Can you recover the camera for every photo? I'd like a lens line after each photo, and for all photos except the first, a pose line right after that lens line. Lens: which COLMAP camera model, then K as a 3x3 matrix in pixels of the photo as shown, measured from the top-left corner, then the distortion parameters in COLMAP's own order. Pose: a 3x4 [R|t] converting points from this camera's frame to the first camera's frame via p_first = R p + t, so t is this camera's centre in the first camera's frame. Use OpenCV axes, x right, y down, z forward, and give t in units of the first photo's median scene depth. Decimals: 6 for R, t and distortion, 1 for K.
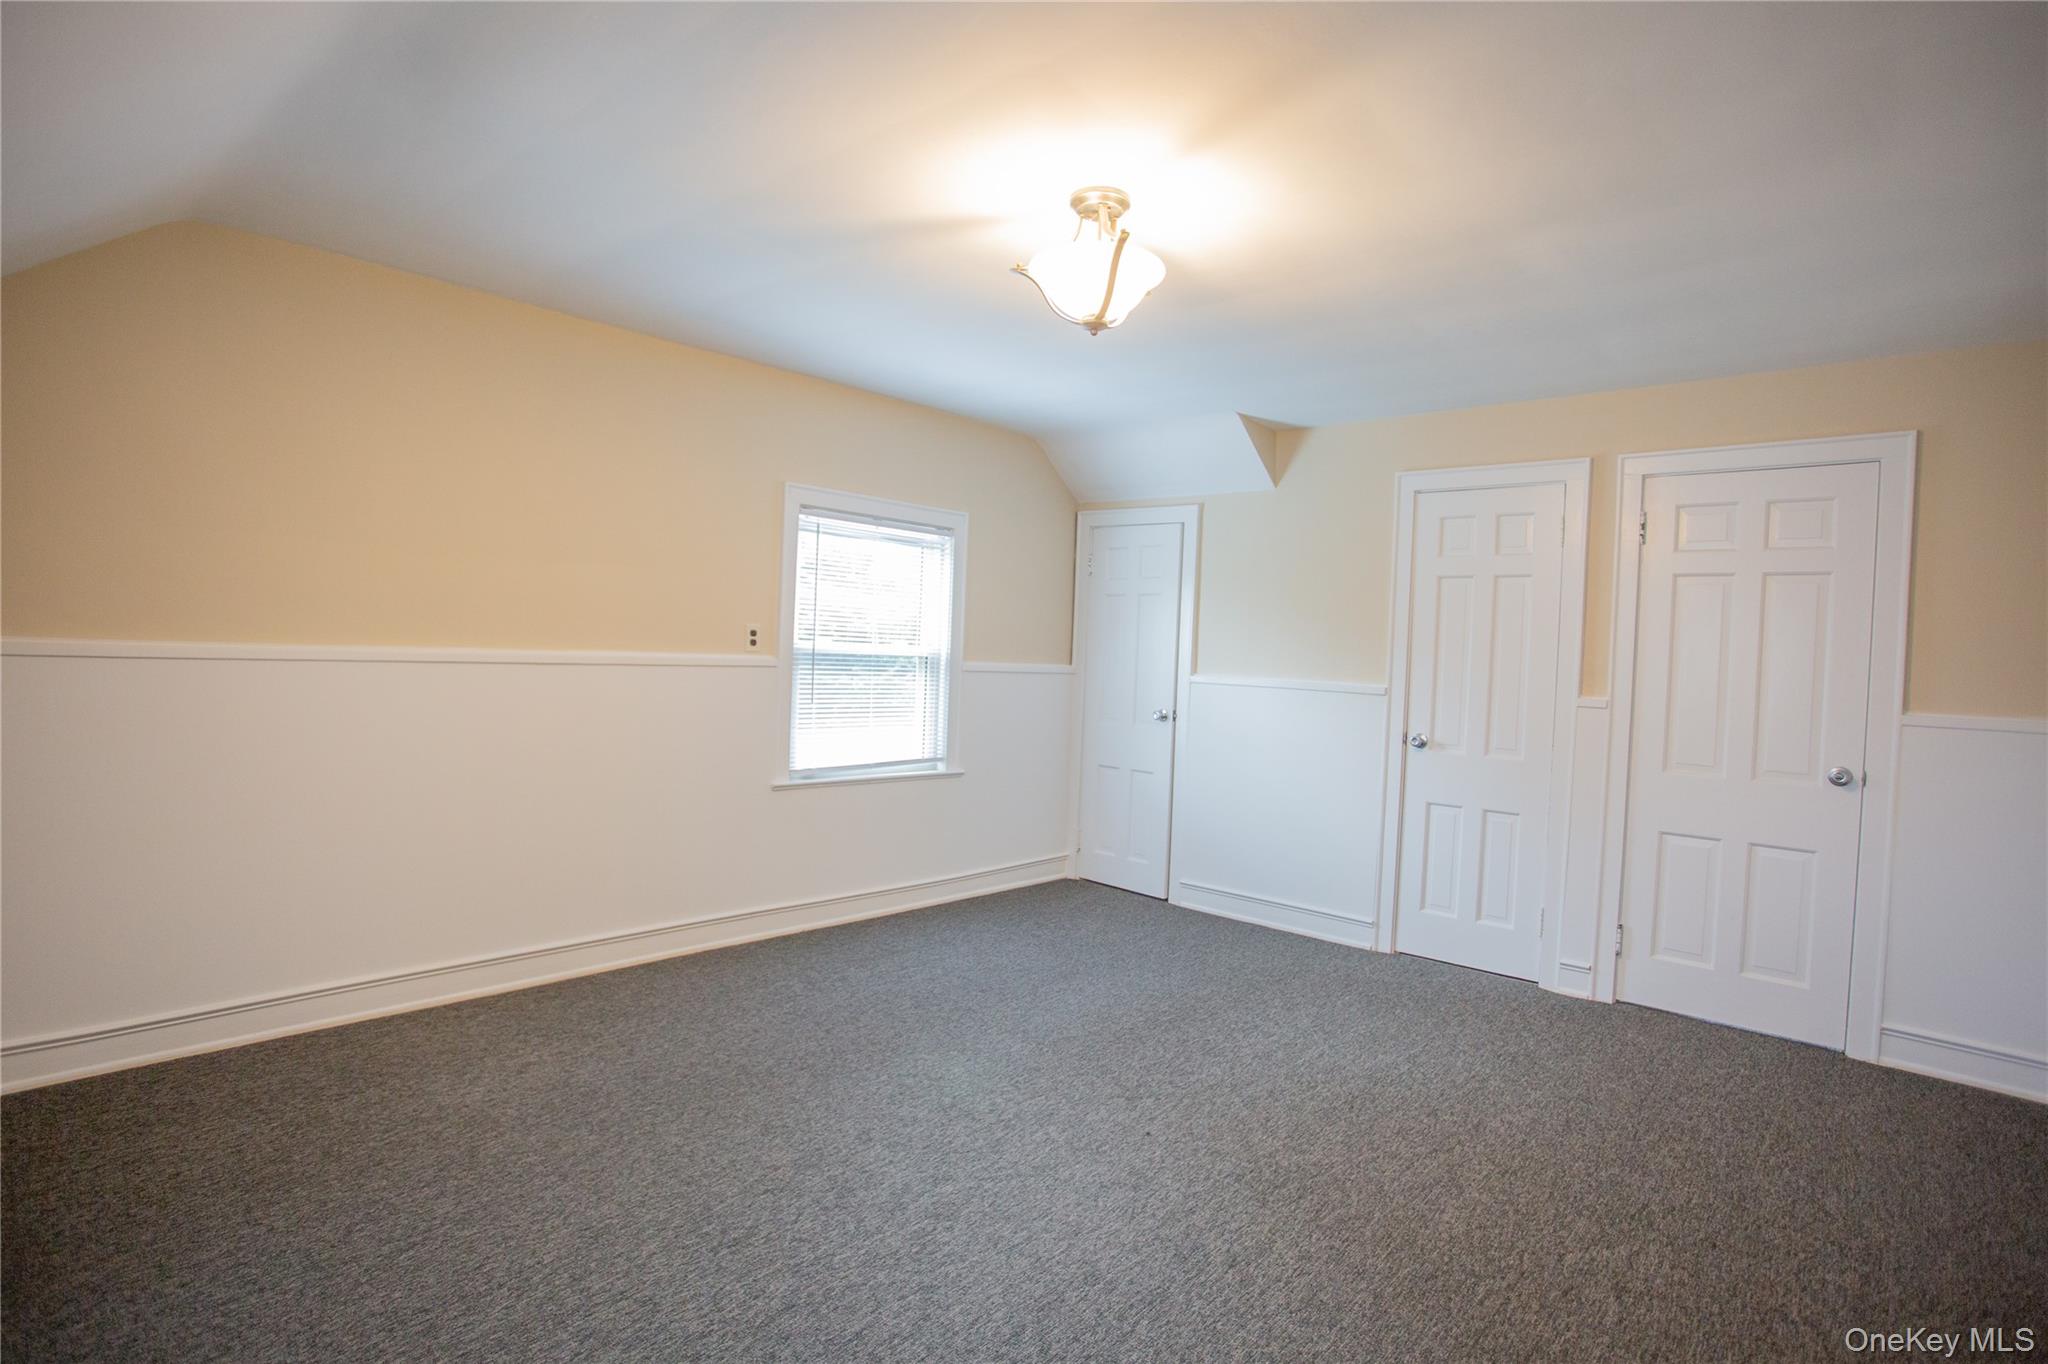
lens RADIAL K [[1024.9, 0, 1024.7], [0, 1024.9, 675.3], [0, 0, 1]] dist [-0.085002, 0.044337]
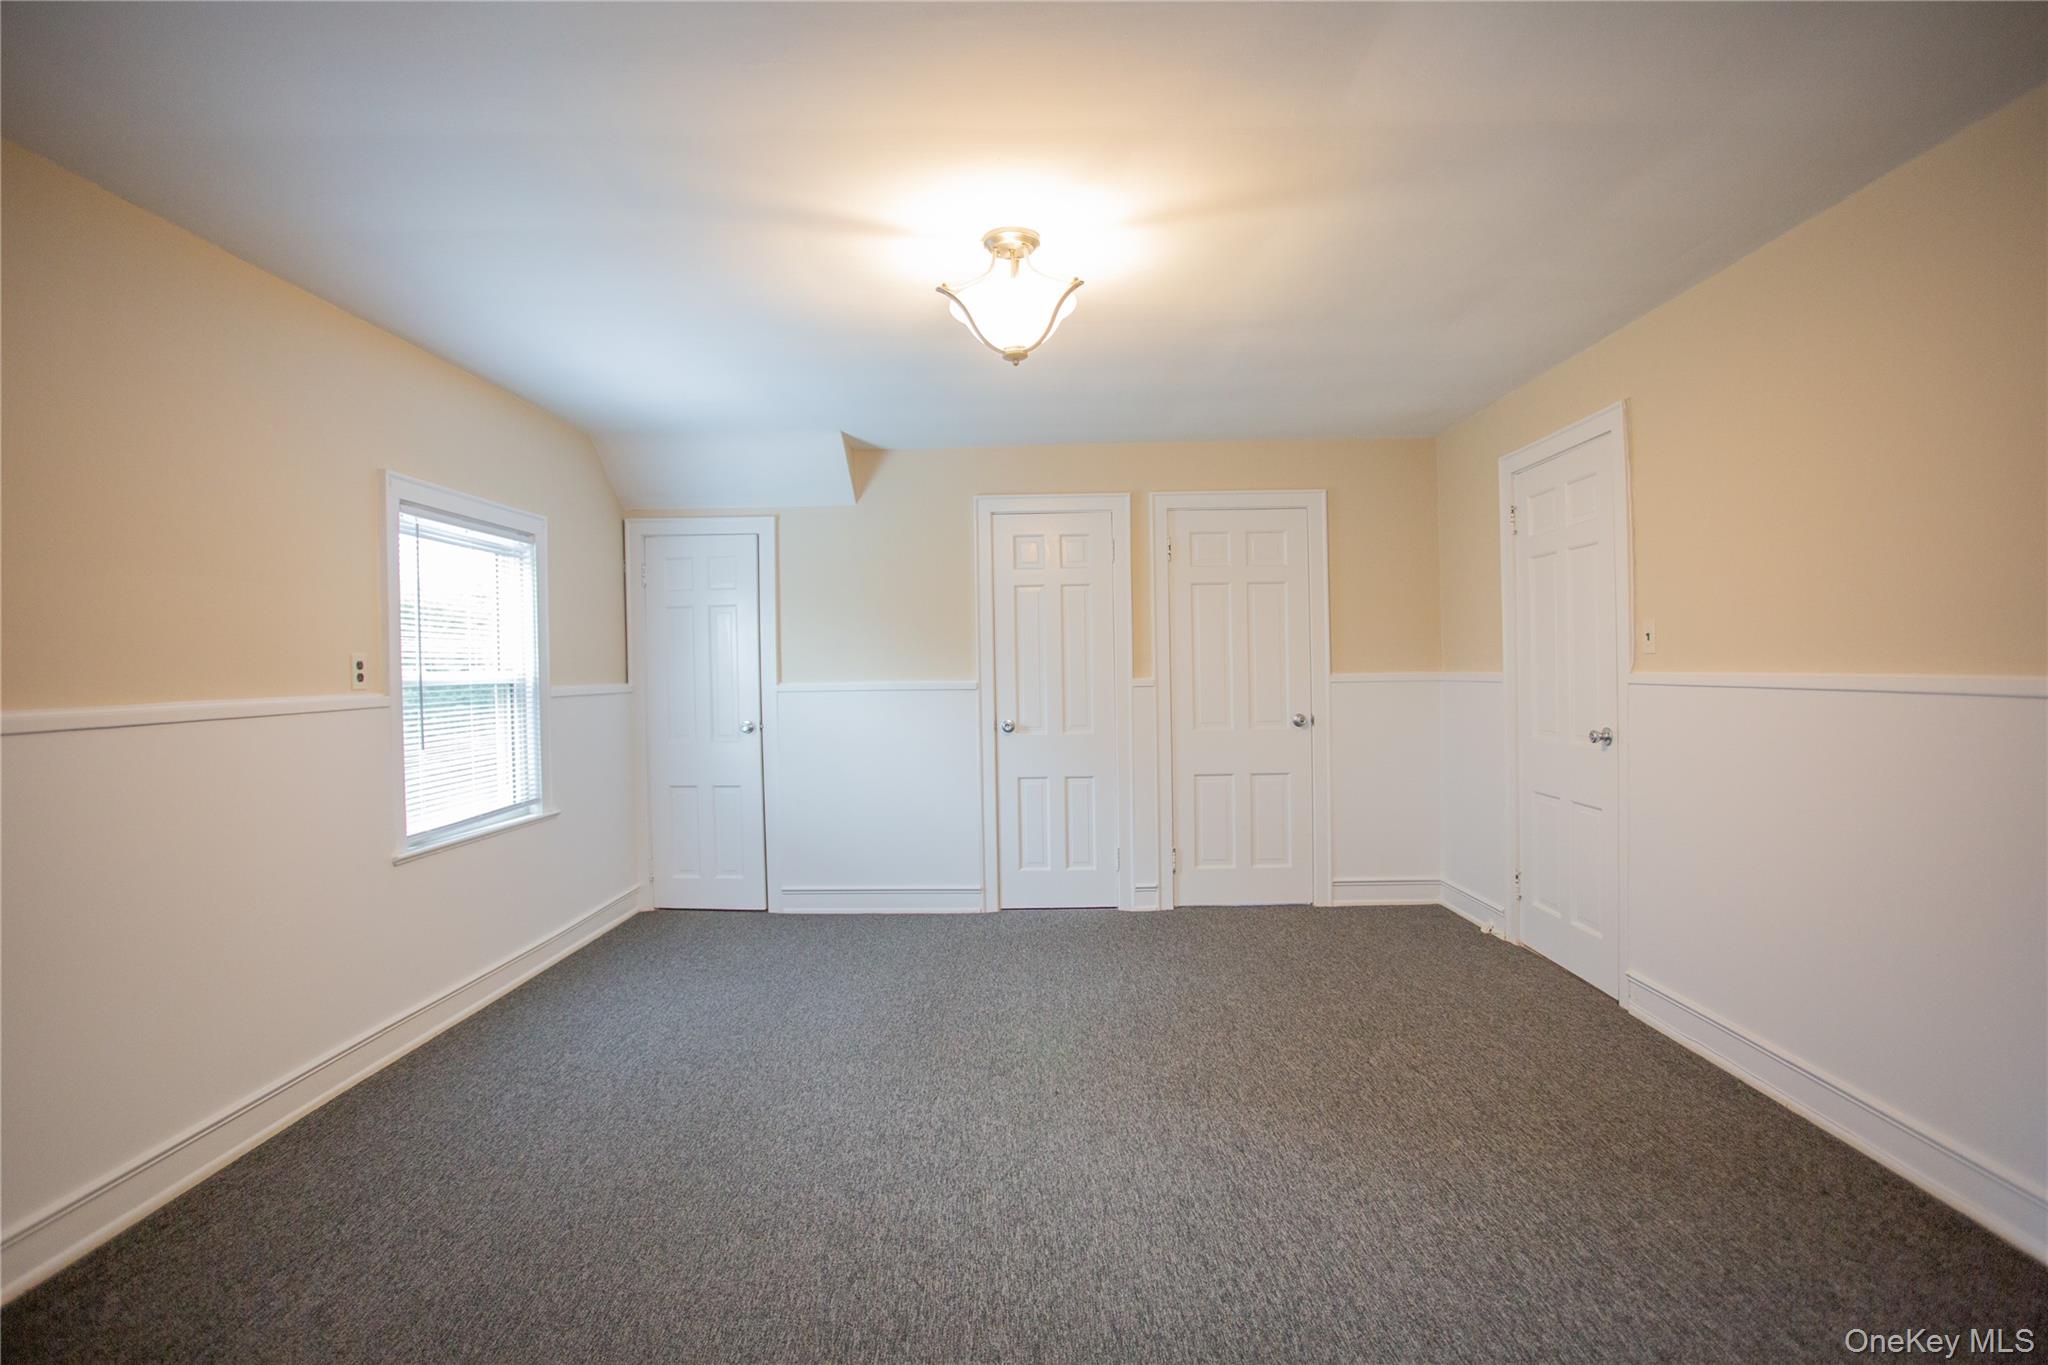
lens RADIAL K [[993.9, 0, 1020.9], [0, 993.9, 674.0], [0, 0, 1]] dist [-0.080874, 0.039024]
pose [[0.751816, -0.060484, 0.656593, -0.366439], [0.063898, 0.997780, 0.018749, -0.016712], [-0.656269, 0.027859, 0.754012, 0.125769]]
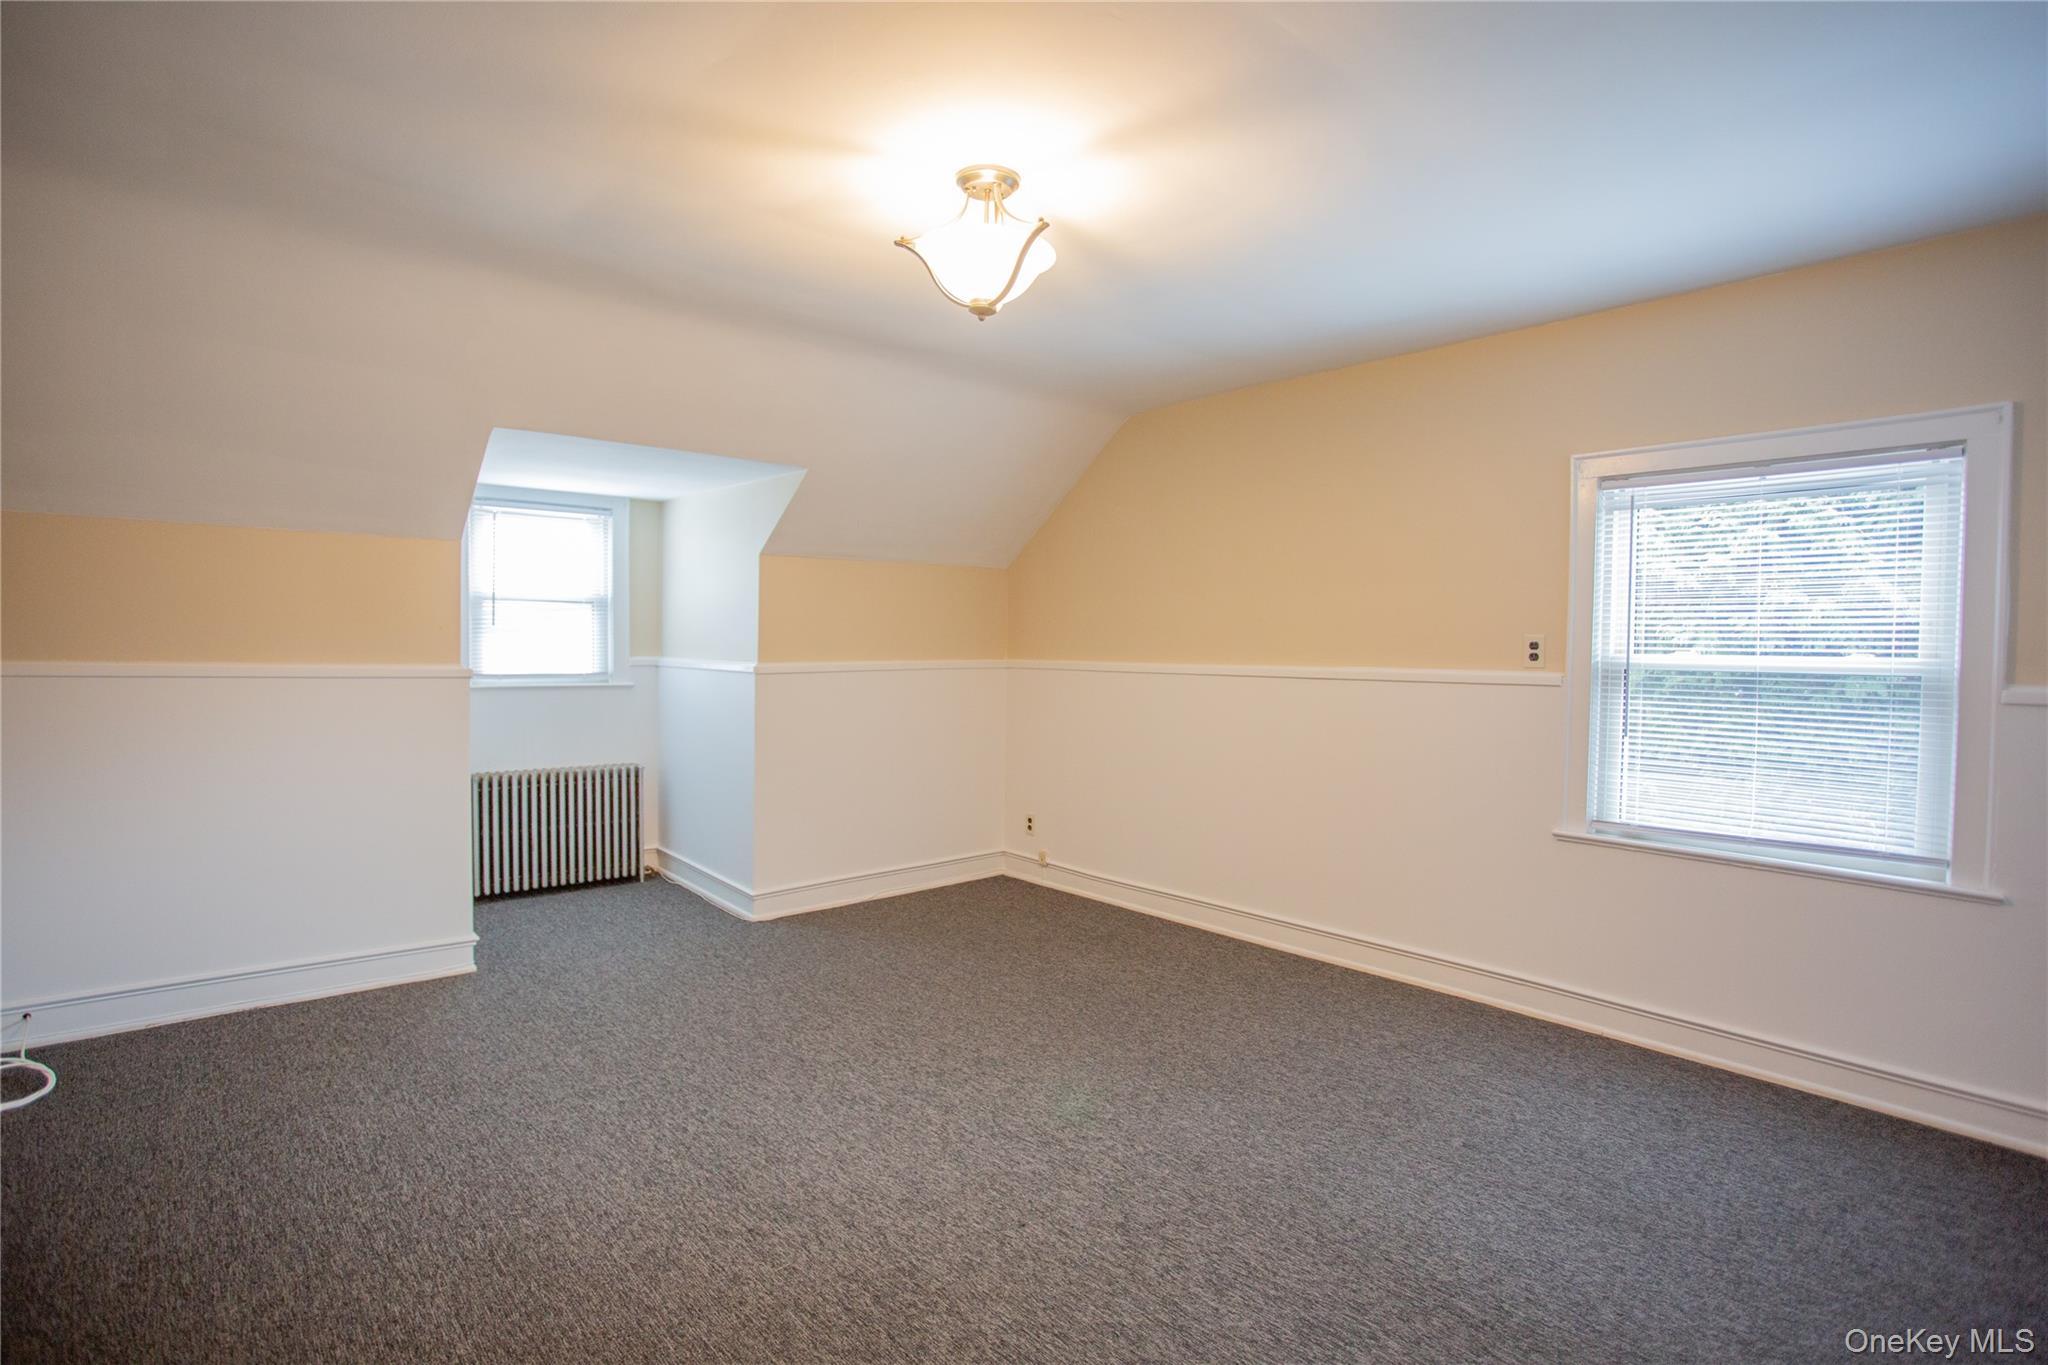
lens RADIAL K [[993.9, 0, 1020.9], [0, 993.9, 674.0], [0, 0, 1]] dist [-0.080874, 0.039024]
pose [[-0.118102, -0.014147, -0.992901, 0.576840], [-0.039798, 0.999163, -0.009503, 0.006193], [0.992204, 0.038393, -0.118566, 0.672221]]
